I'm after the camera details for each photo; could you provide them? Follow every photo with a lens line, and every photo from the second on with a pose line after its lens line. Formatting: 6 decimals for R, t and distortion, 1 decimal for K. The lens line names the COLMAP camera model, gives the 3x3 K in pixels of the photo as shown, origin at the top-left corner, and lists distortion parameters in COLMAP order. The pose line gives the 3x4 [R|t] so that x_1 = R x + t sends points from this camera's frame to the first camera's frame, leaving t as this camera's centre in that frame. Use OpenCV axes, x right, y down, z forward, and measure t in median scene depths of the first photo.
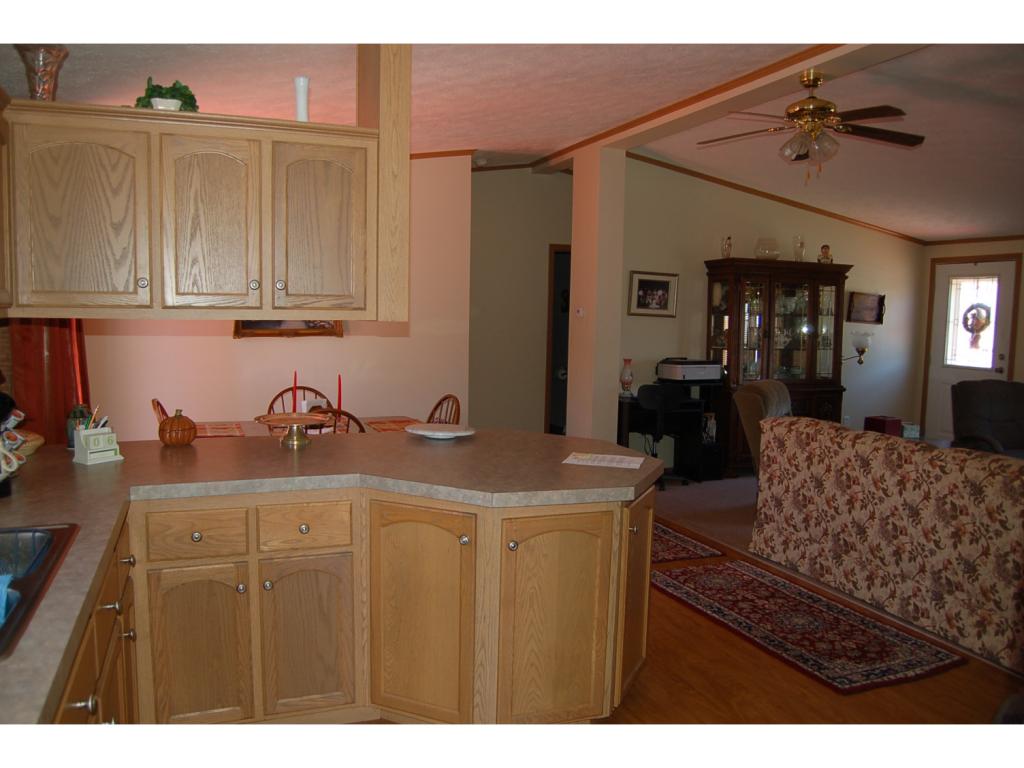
lens RADIAL K [[802.1, 0, 510.9], [0, 802.1, 395.4], [0, 0, 1]] dist [-0.078400, 0.005994]
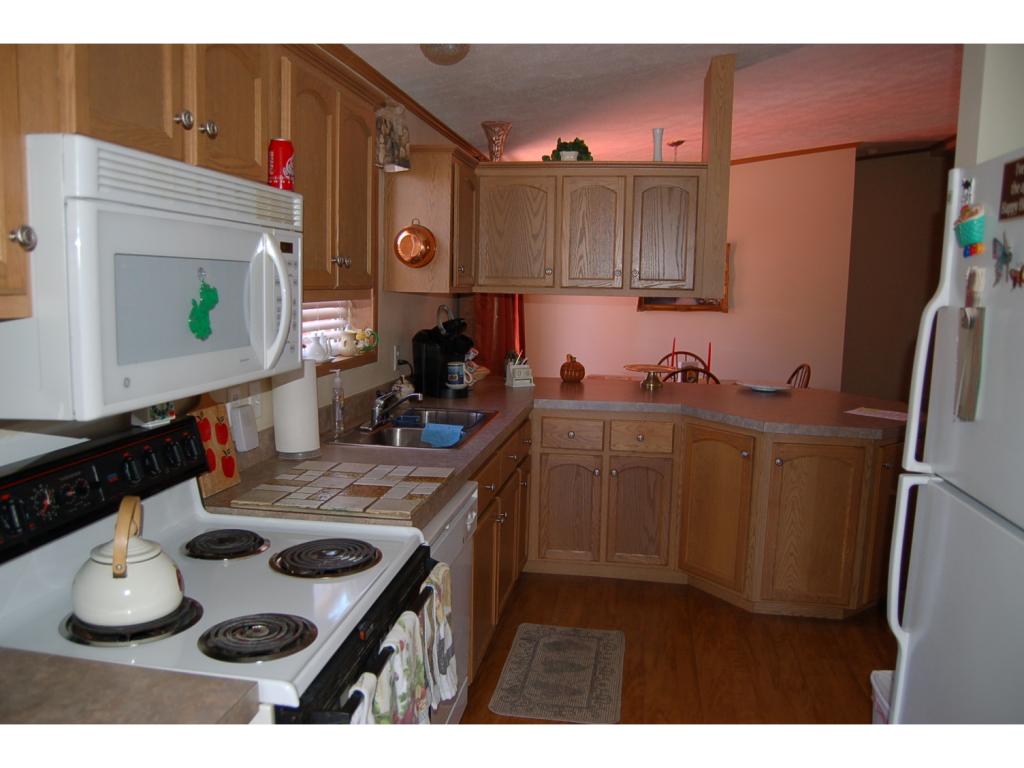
lens RADIAL K [[802.1, 0, 510.5], [0, 802.1, 384.8], [0, 0, 1]] dist [-0.078400, 0.005994]
pose [[0.859752, 0.063310, -0.506773, 0.280415], [-0.056210, 0.997989, 0.029315, 0.038963], [0.507610, 0.003282, 0.861581, -0.403000]]
